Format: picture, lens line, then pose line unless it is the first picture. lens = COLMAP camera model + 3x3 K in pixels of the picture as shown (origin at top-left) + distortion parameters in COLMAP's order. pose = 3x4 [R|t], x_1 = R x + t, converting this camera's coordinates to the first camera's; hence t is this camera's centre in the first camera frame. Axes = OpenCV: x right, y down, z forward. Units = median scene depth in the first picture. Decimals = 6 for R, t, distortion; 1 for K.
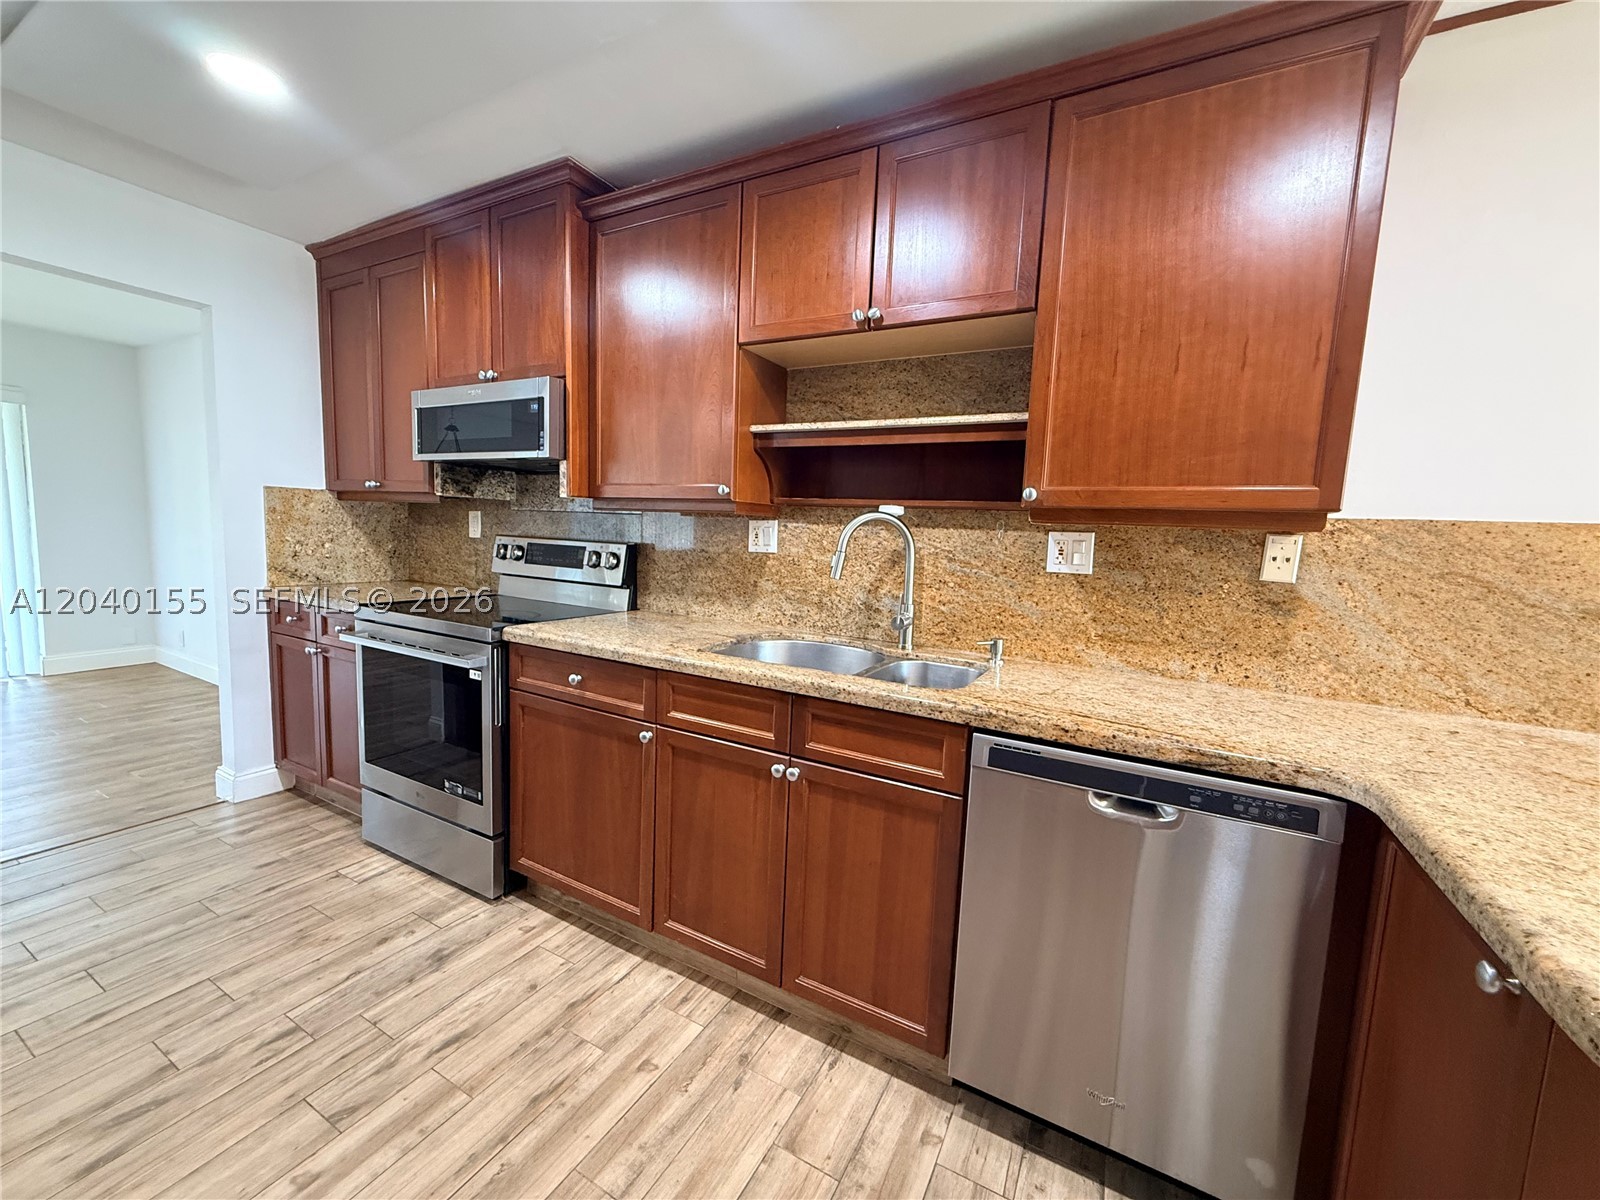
lens RADIAL K [[635.9, 0, 797.1], [0, 635.9, 599.9], [0, 0, 1]] dist [0.000945, -0.000458]
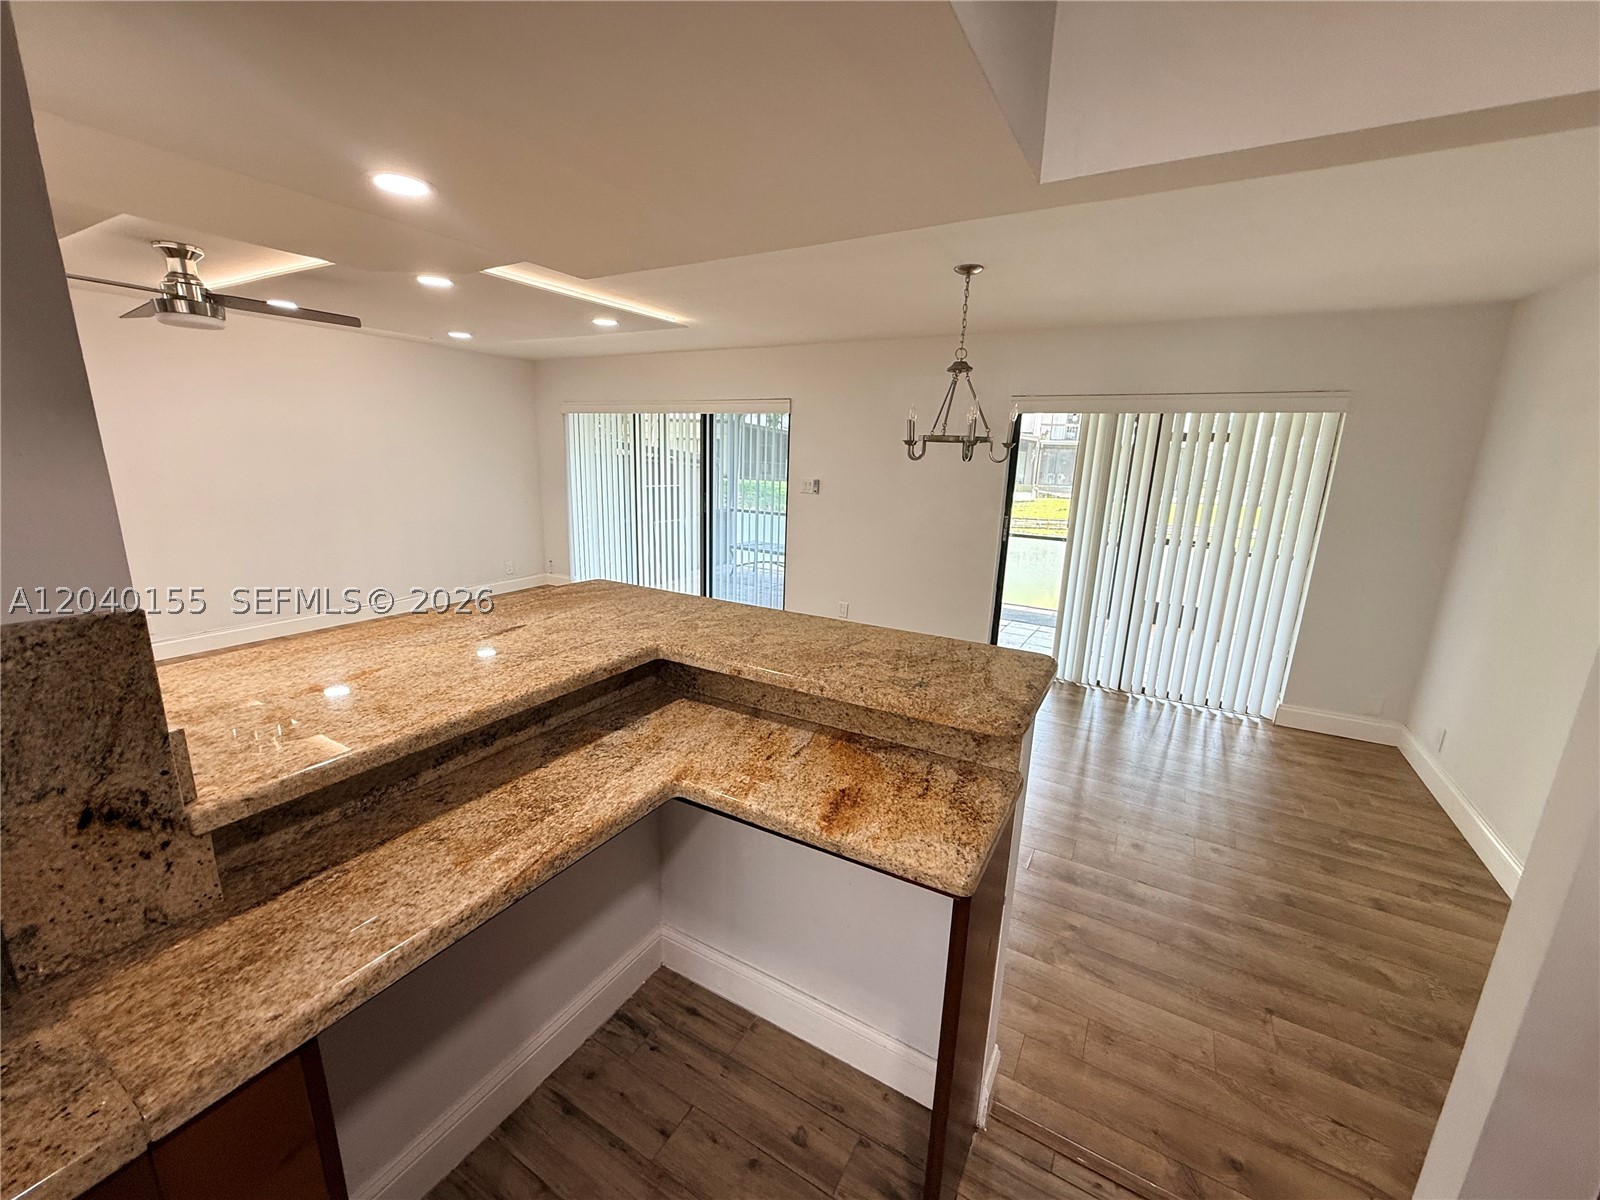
lens RADIAL K [[639.1, 0, 797.0], [0, 639.1, 601.6], [0, 0, 1]] dist [0.000610, -0.000109]
pose [[-0.022093, 0.186599, -0.982188, -0.731652], [-0.139985, 0.972172, 0.187845, -0.263274], [0.989907, 0.141642, 0.004643, 0.707167]]
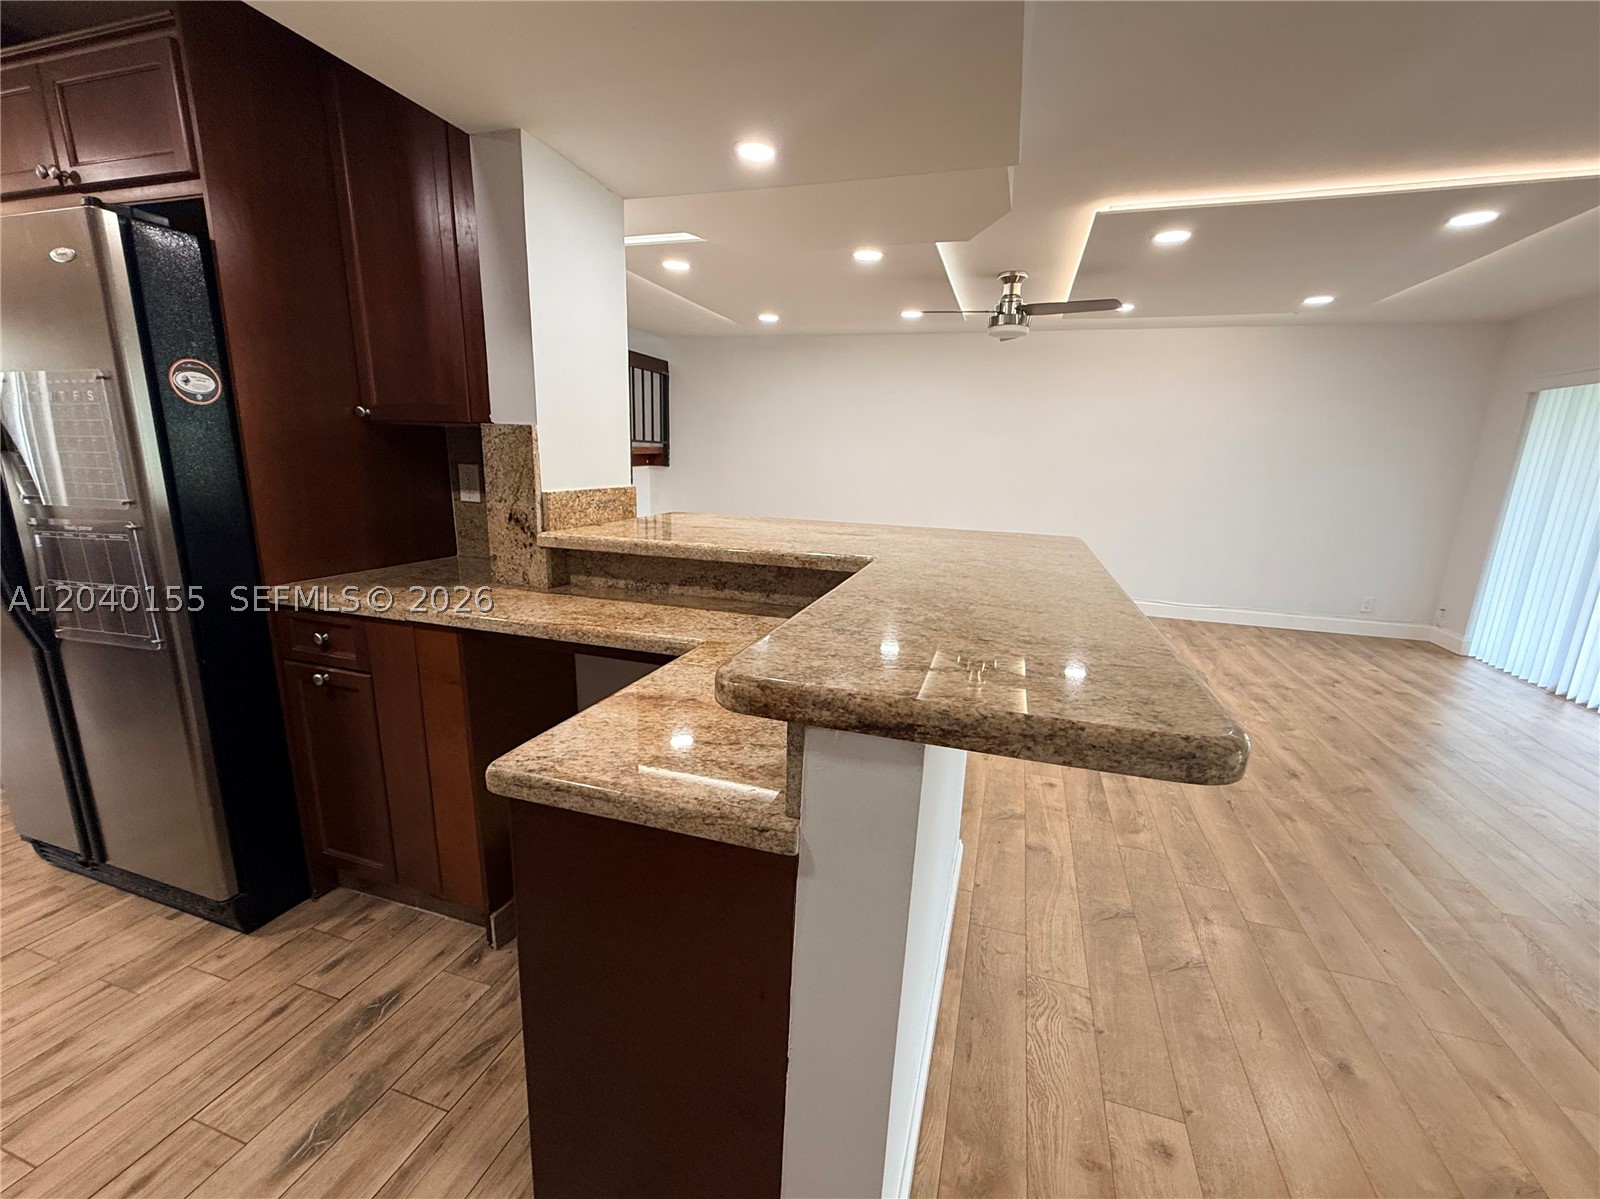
lens RADIAL K [[659.0, 0, 807.0], [0, 659.0, 611.6], [0, 0, 1]] dist [0.000917, 0.000104]
pose [[-0.977868, -0.028349, -0.207293, -1.276629], [-0.096335, 0.940512, 0.325817, -0.214306], [0.185725, 0.338576, -0.922428, 1.234496]]
